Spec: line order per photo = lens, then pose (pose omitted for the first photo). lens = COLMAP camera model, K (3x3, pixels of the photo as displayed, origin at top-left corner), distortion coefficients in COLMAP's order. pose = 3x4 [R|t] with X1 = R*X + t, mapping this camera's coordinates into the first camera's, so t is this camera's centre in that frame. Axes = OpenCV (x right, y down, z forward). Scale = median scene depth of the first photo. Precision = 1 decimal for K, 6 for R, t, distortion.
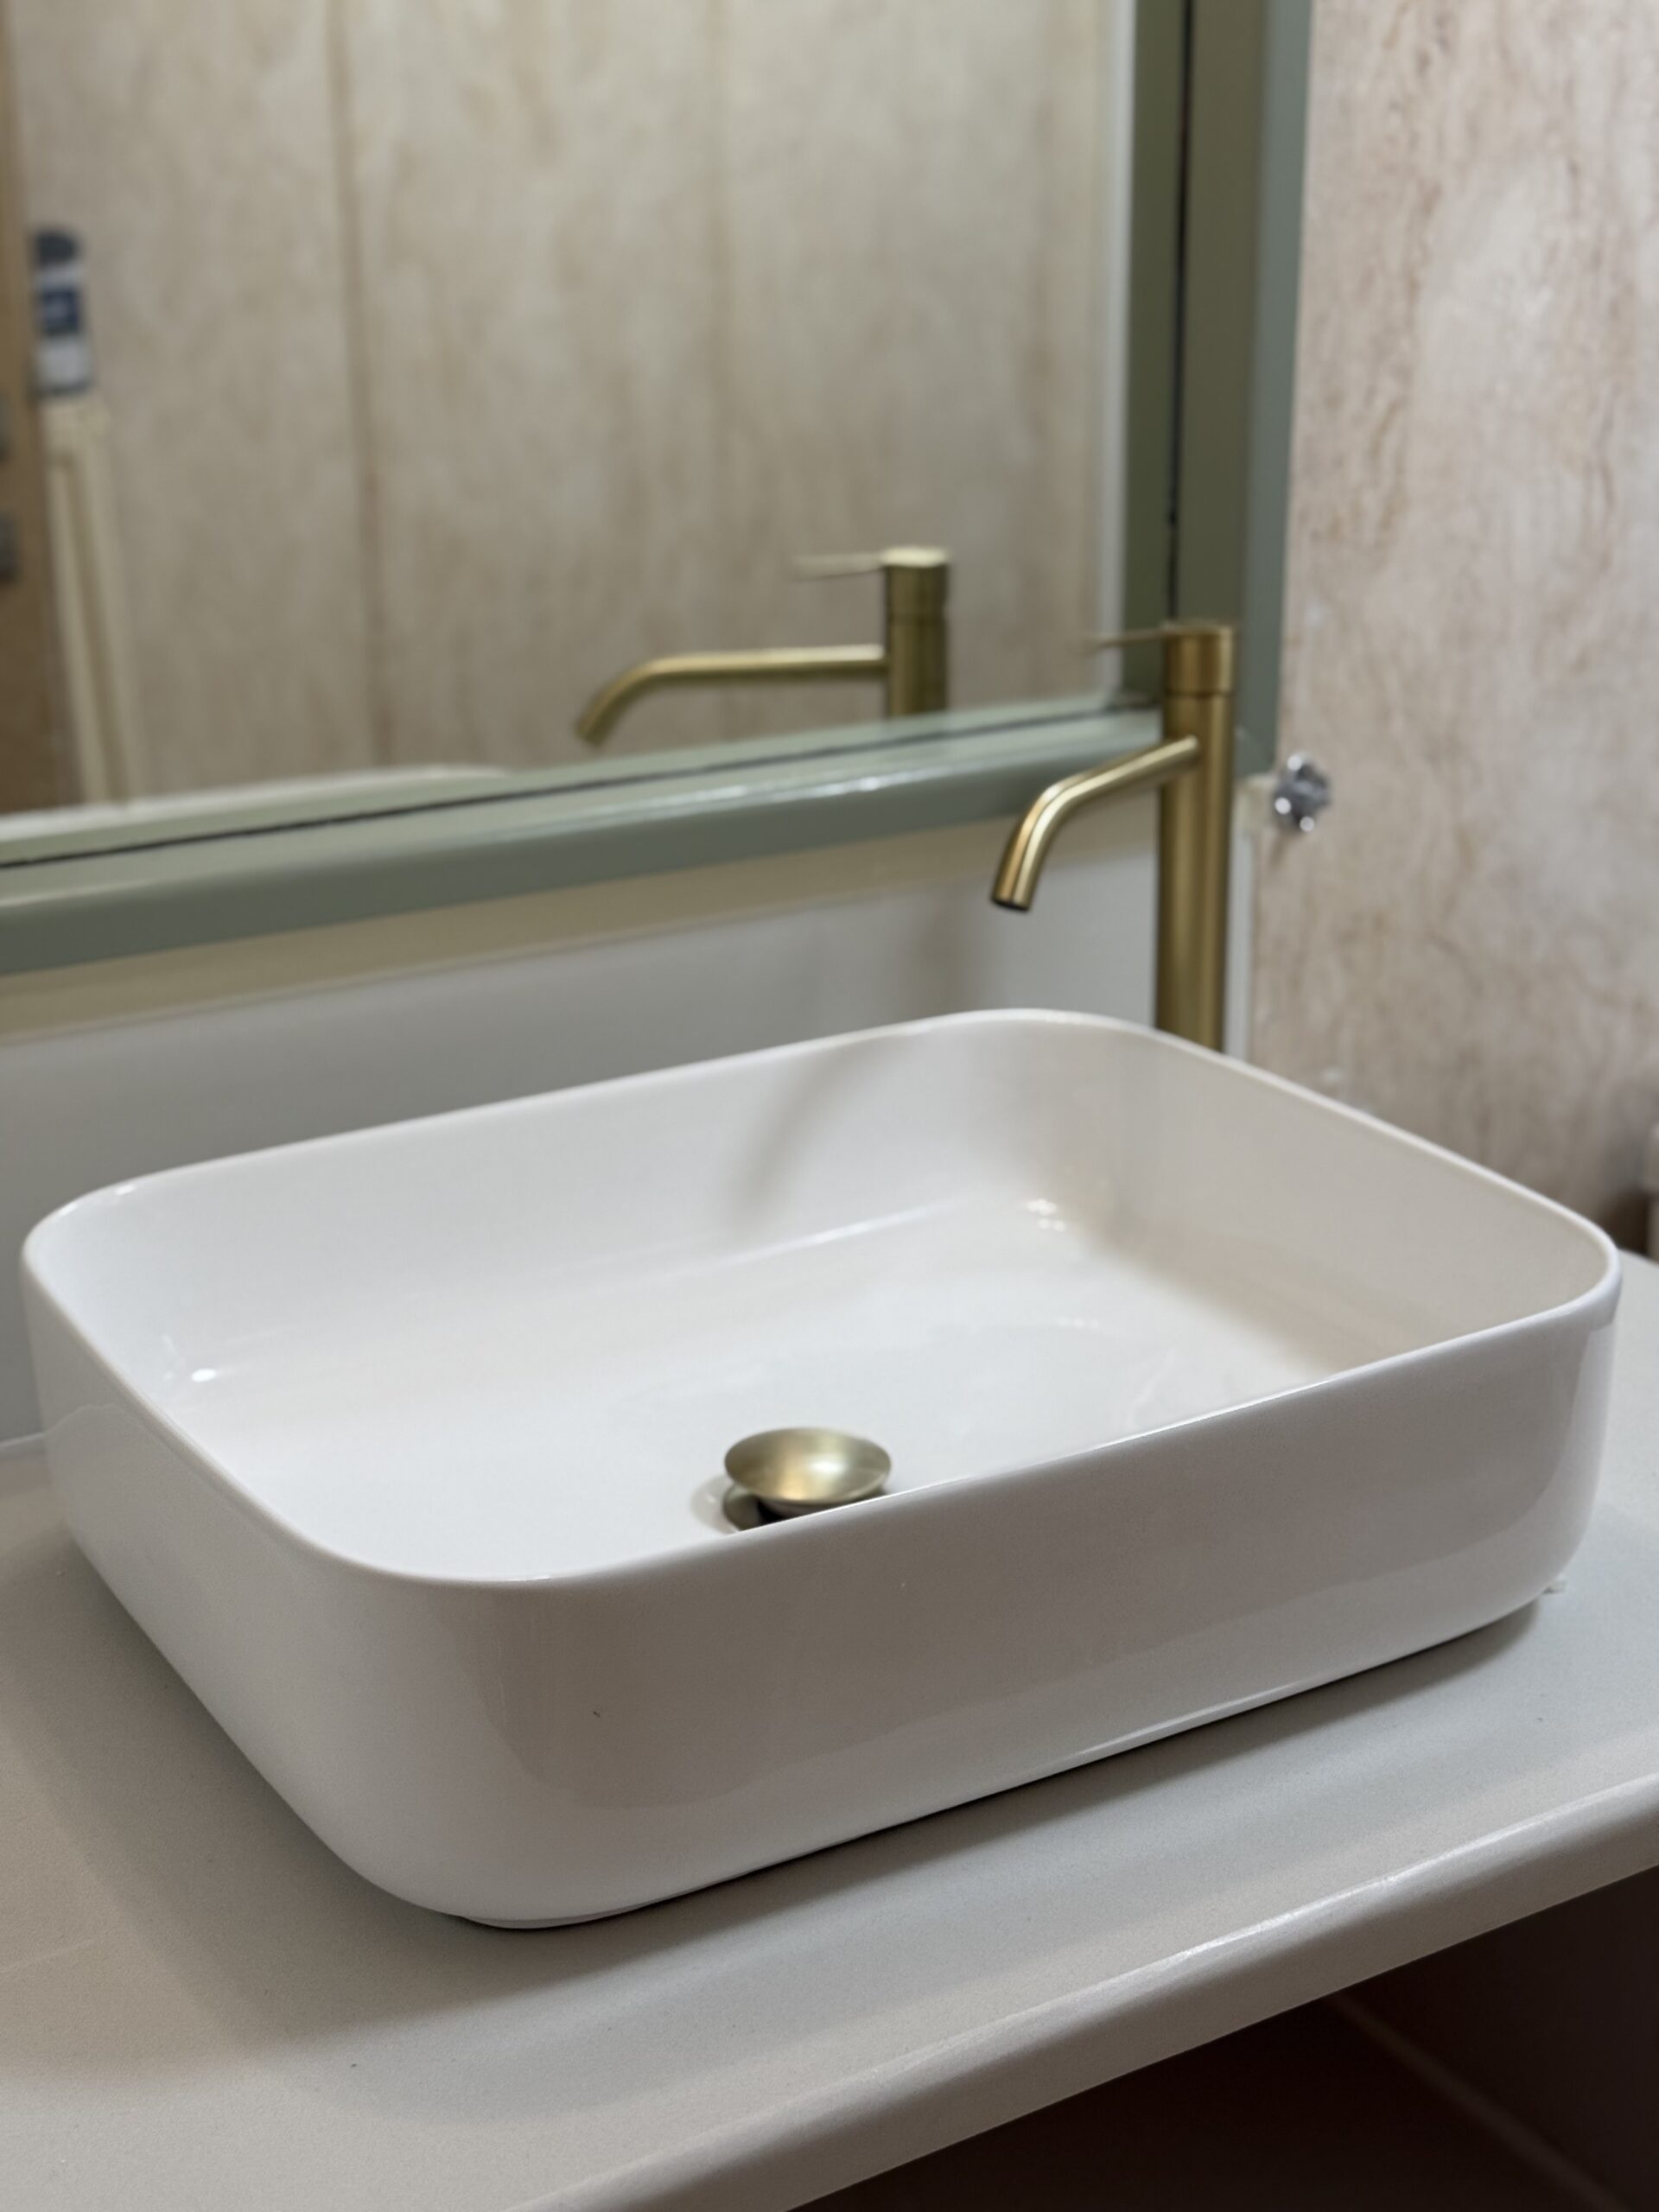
lens RADIAL K [[3130.8, 0, 825.3], [0, 3130.8, 1078.3], [0, 0, 1]] dist [0.243282, -0.484510]
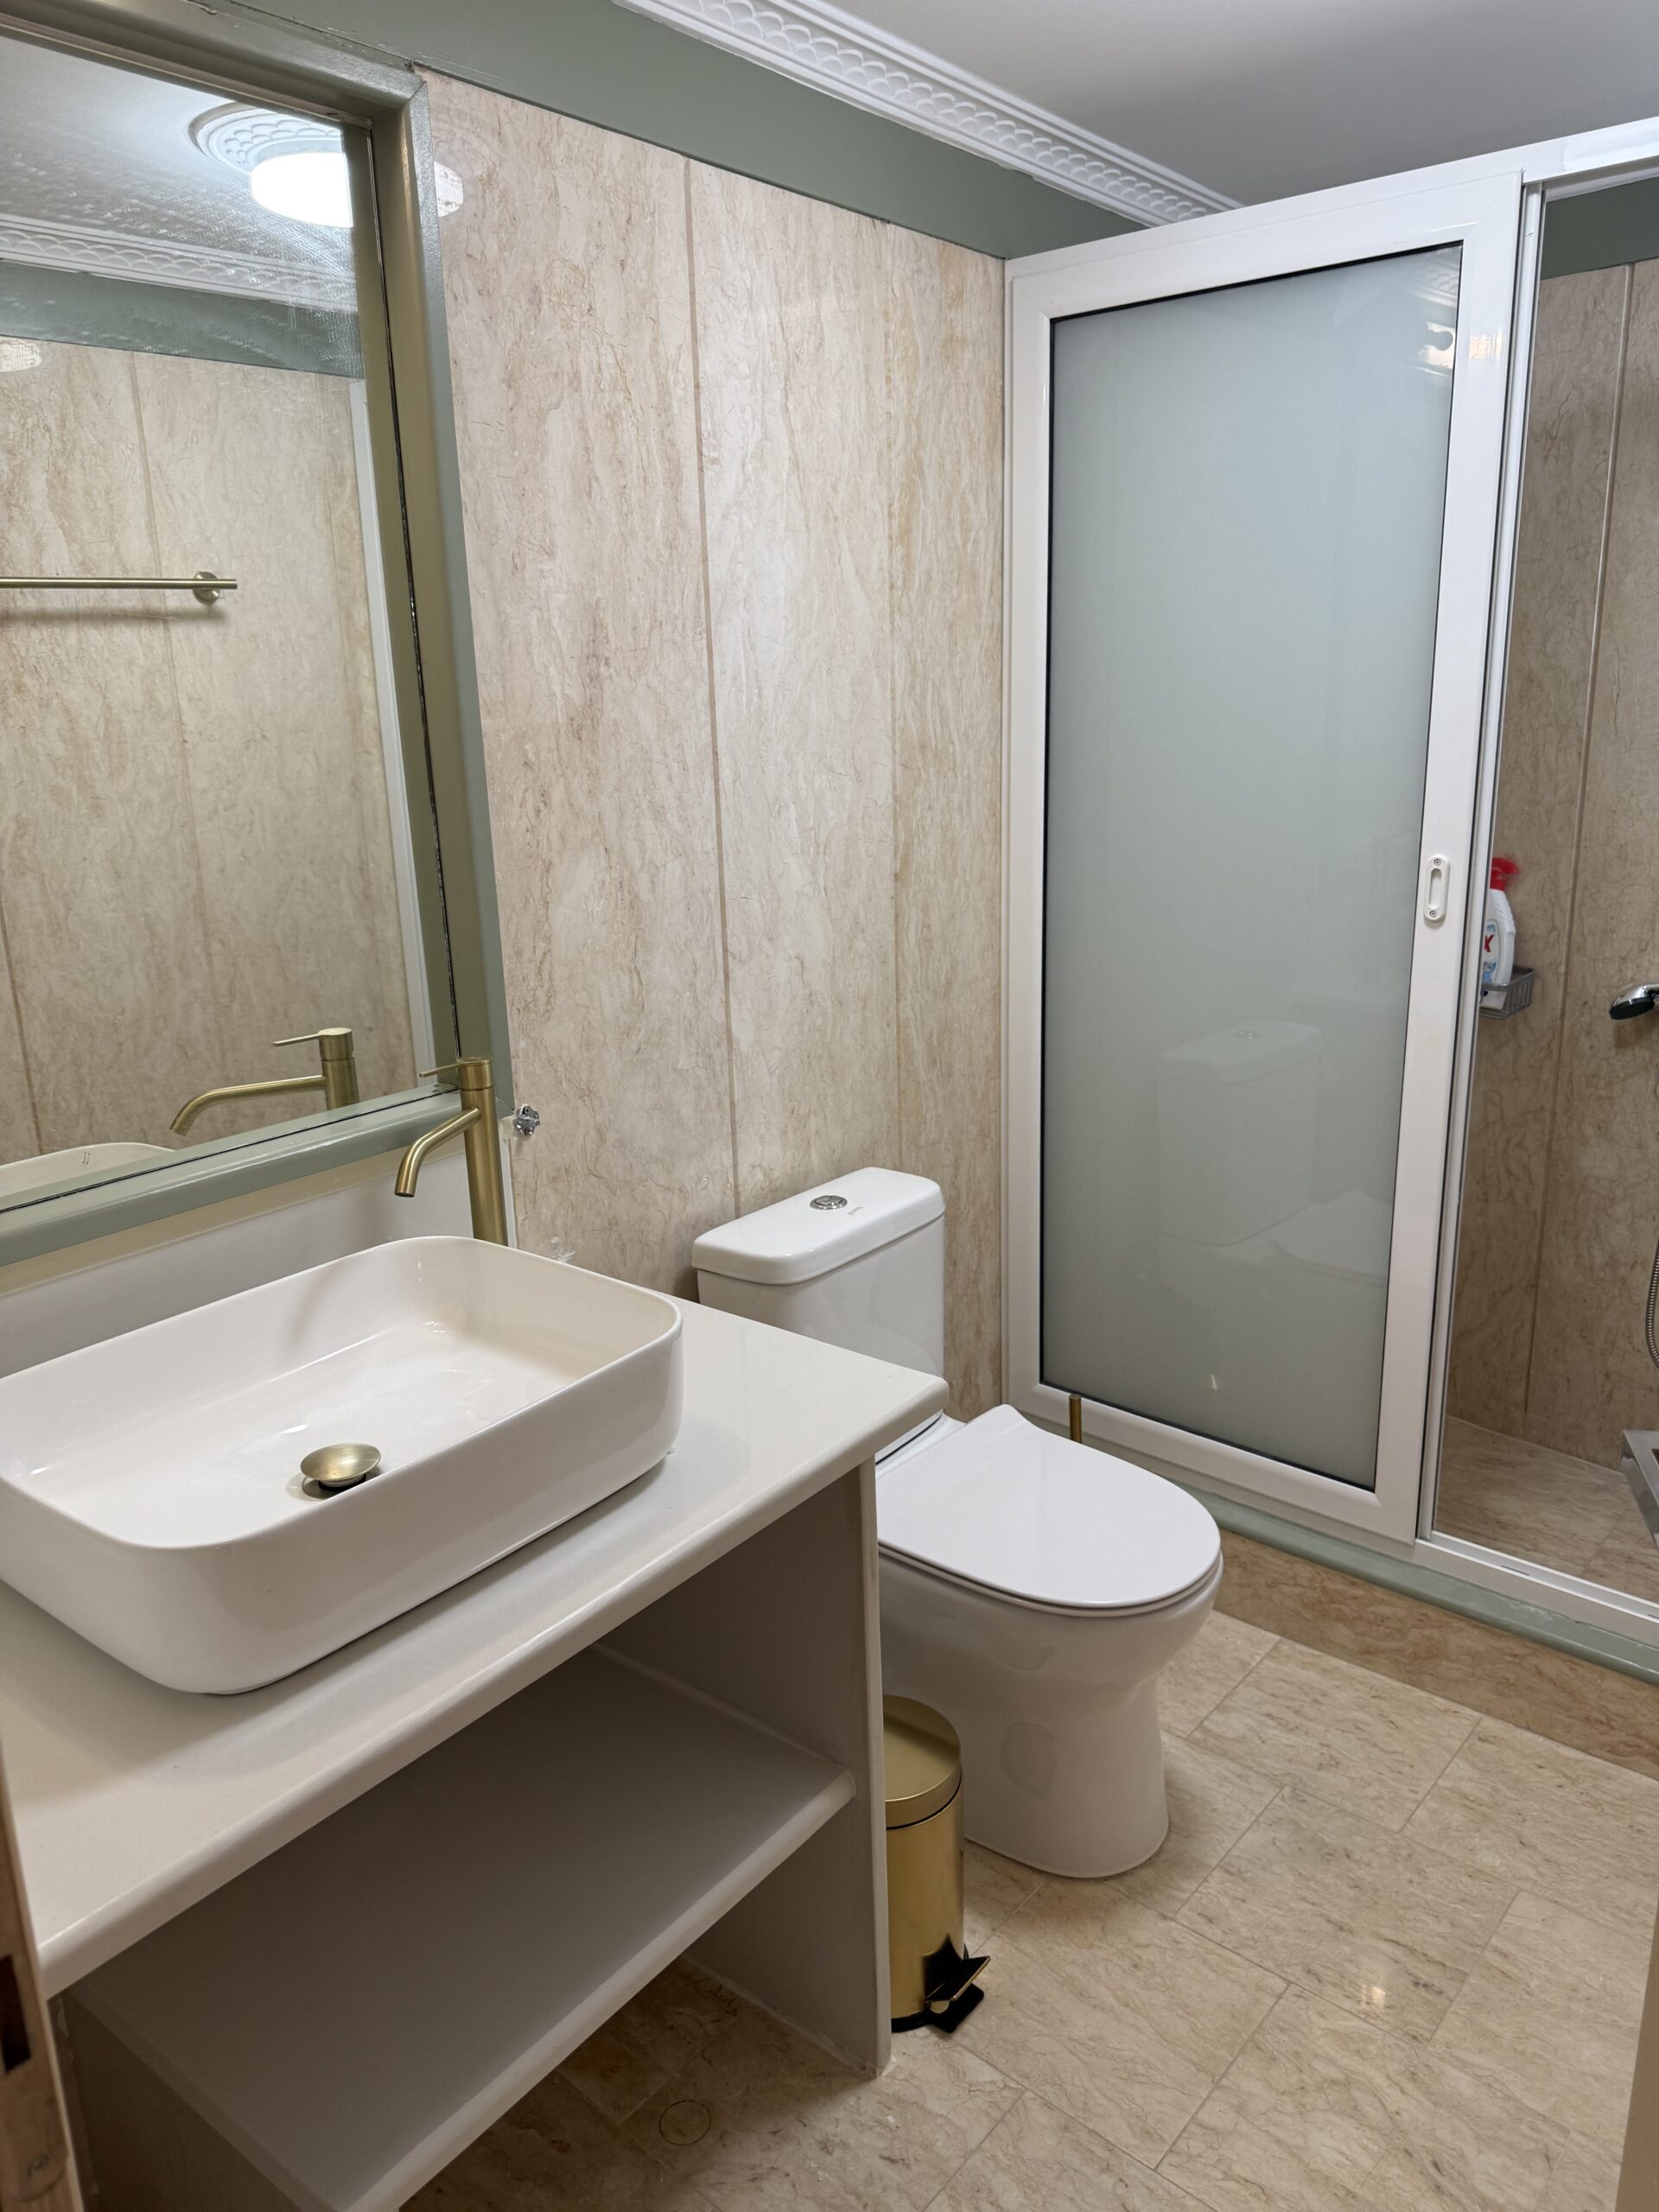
lens RADIAL K [[1627.0, 0, 879.1], [0, 1627.0, 1078.5], [0, 0, 1]] dist [0.084003, -0.118903]
pose [[0.928269, -0.106806, 0.356242, -0.030059], [0.127943, 0.991120, -0.036232, -0.045120], [-0.349209, 0.079212, 0.933691, -0.195310]]
